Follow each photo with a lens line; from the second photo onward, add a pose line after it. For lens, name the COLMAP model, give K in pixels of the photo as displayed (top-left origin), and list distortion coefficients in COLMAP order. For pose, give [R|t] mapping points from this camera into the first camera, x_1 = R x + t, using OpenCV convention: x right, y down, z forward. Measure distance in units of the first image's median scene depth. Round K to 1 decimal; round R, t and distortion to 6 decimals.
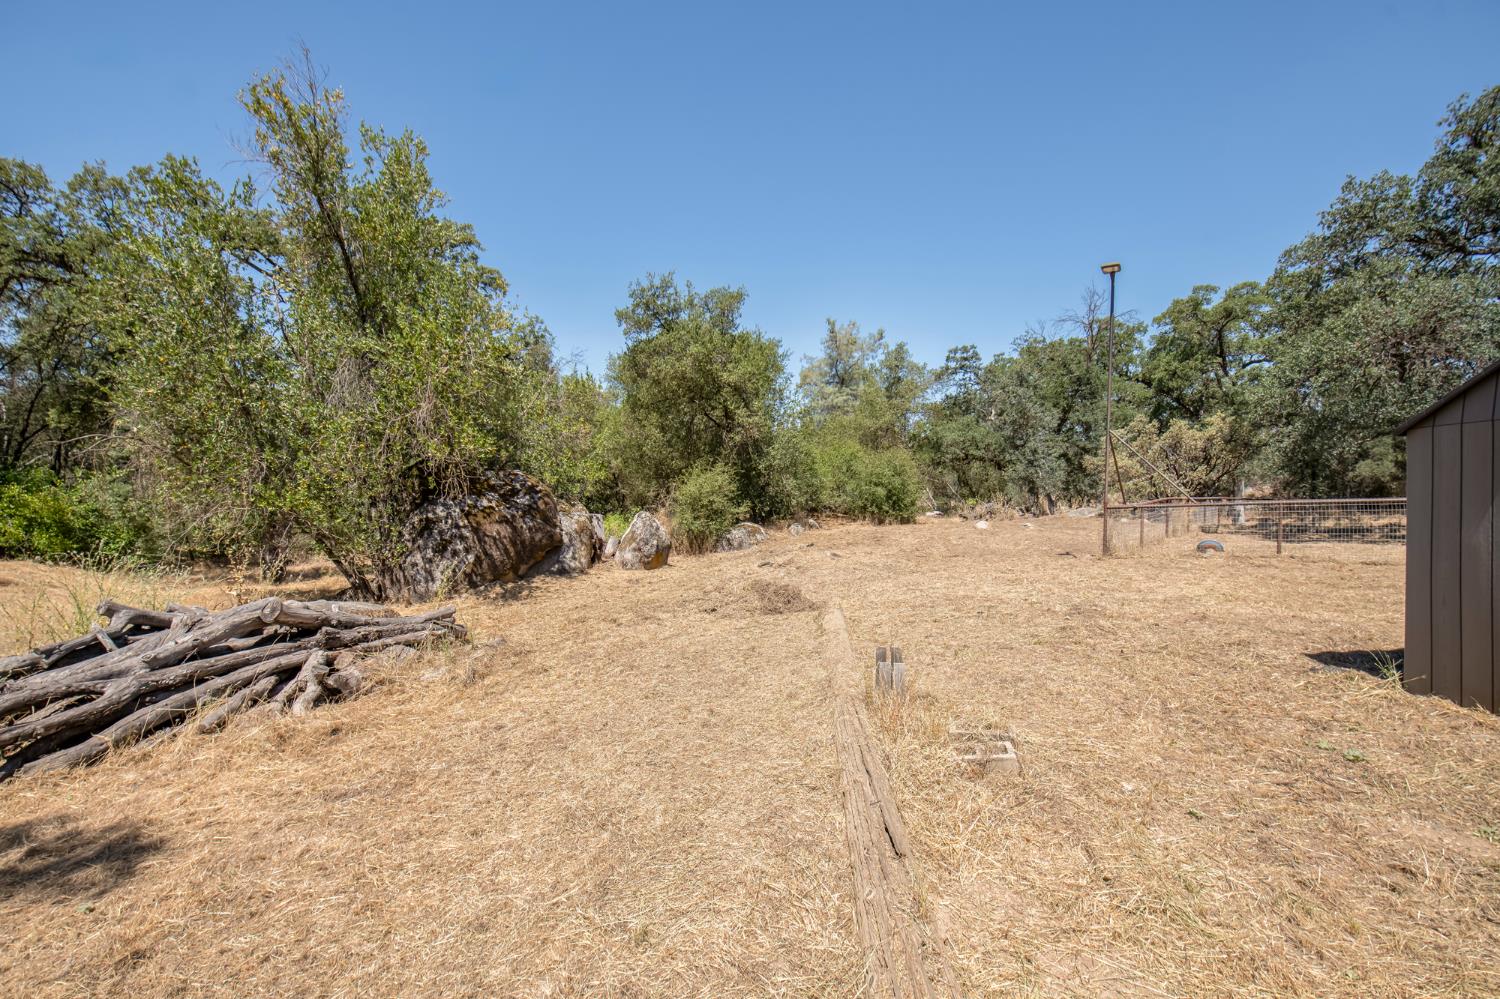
lens RADIAL K [[615.5, 0, 757.1], [0, 615.5, 500.7], [0, 0, 1]] dist [-0.014989, 0.000159]
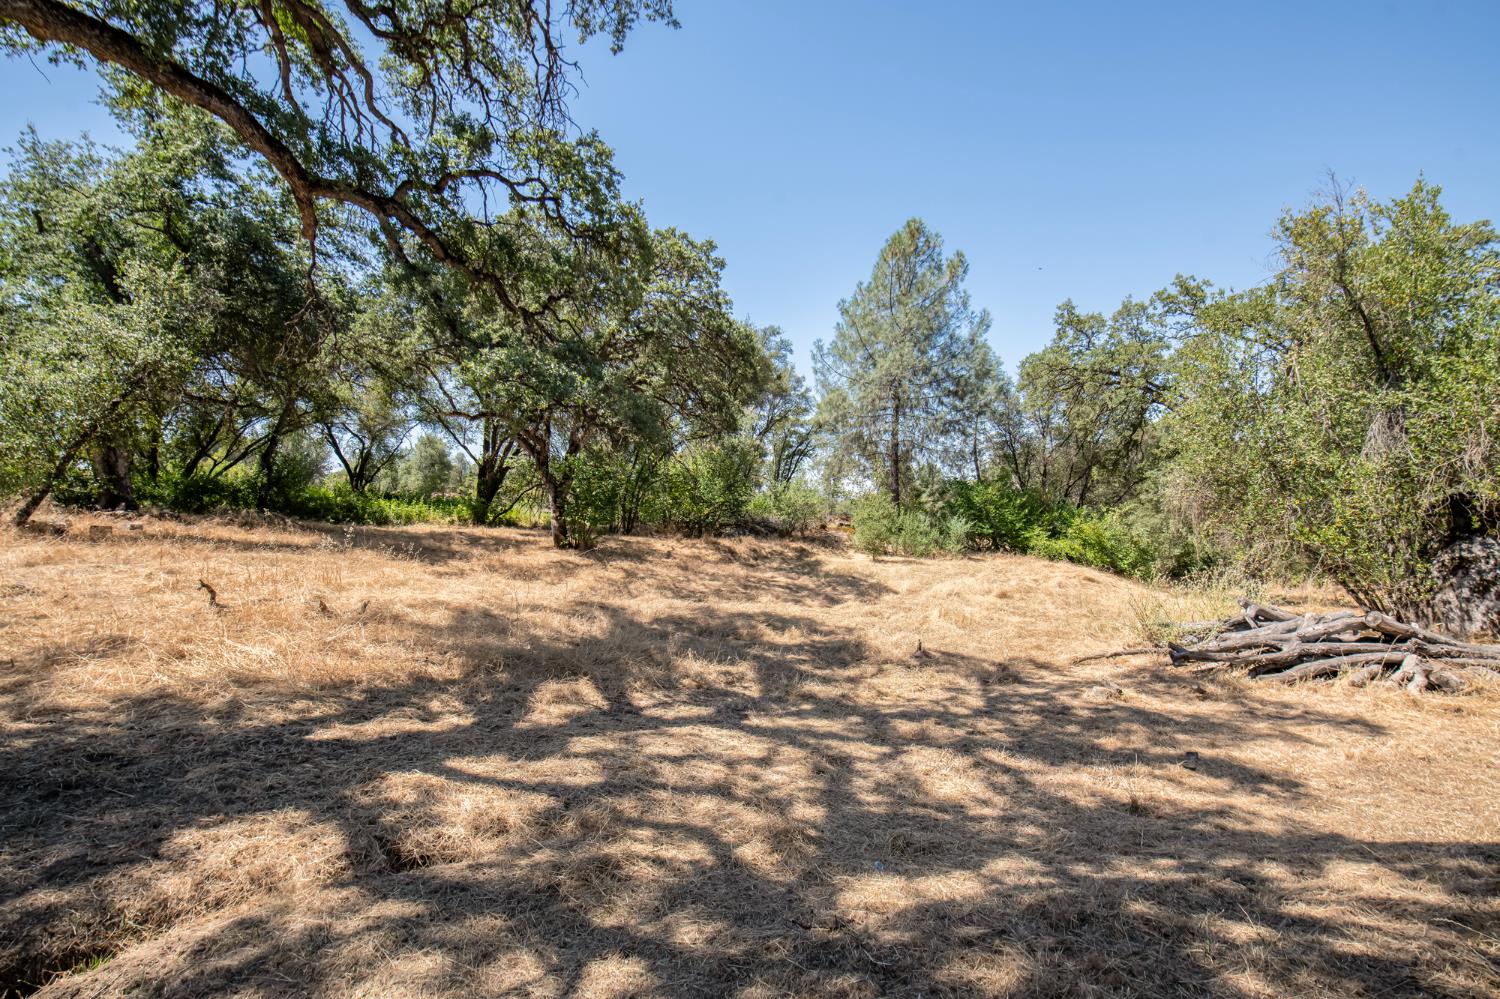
lens RADIAL K [[615.5, 0, 757.1], [0, 615.5, 500.7], [0, 0, 1]] dist [-0.014989, 0.000159]
pose [[0.287196, -0.023150, -0.957592, 0.134203], [-0.018095, 0.999398, -0.029587, -0.024195], [0.957701, 0.025825, 0.286604, -0.713540]]
